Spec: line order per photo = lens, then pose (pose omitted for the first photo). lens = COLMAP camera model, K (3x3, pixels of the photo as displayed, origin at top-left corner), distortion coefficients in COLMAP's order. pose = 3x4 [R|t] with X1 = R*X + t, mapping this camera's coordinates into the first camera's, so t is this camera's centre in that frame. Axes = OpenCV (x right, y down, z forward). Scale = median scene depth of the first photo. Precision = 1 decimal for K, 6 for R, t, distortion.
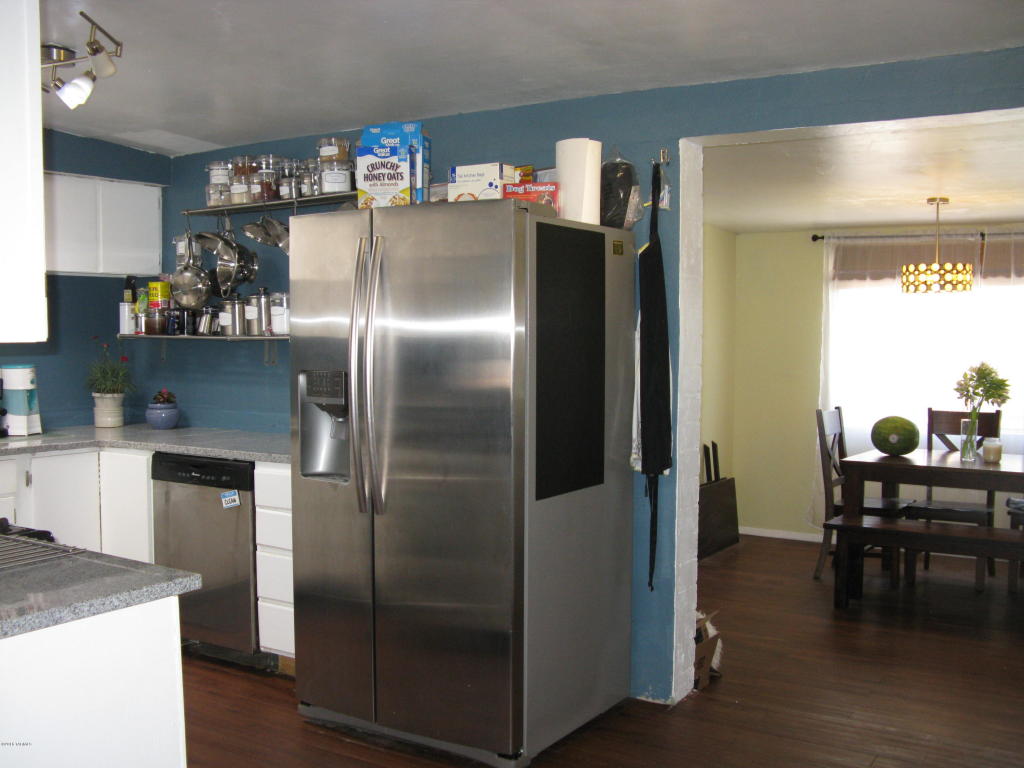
lens RADIAL K [[1066.3, 0, 508.4], [0, 1066.3, 396.6], [0, 0, 1]] dist [-0.197467, 0.255813]
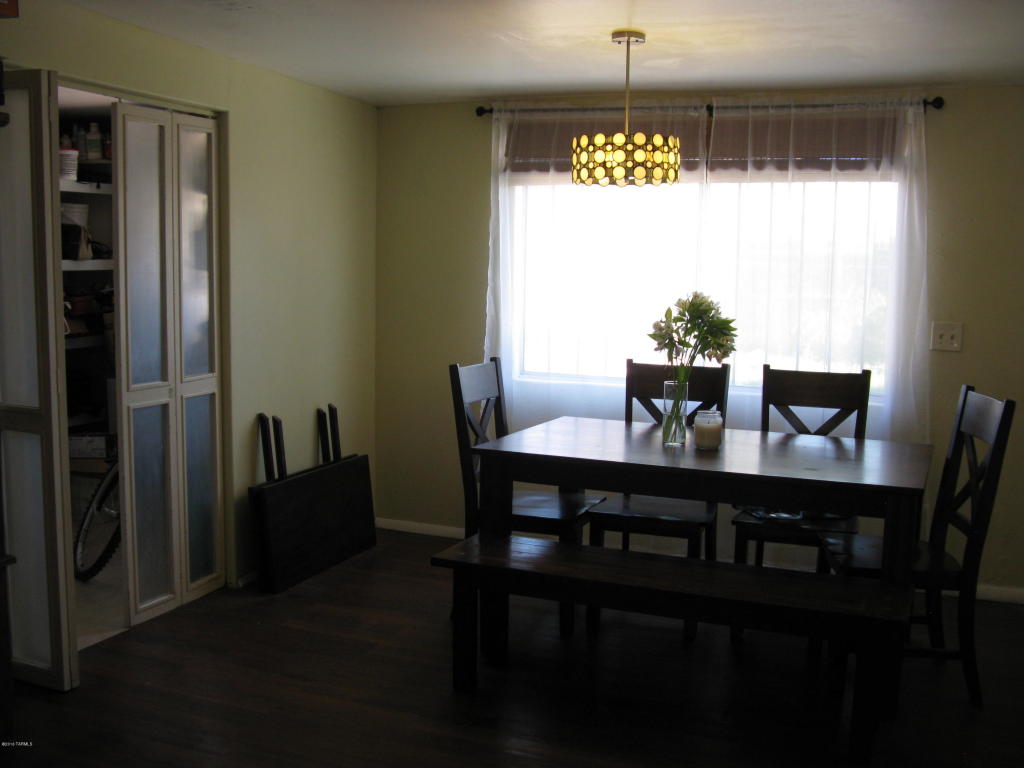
lens RADIAL K [[1066.3, 0, 508.4], [0, 1066.3, 396.6], [0, 0, 1]] dist [-0.197467, 0.255813]
pose [[0.980789, -0.010604, 0.194784, 0.214823], [-0.003198, 0.997513, 0.070406, -0.015013], [-0.195047, -0.069676, 0.978316, 0.372876]]
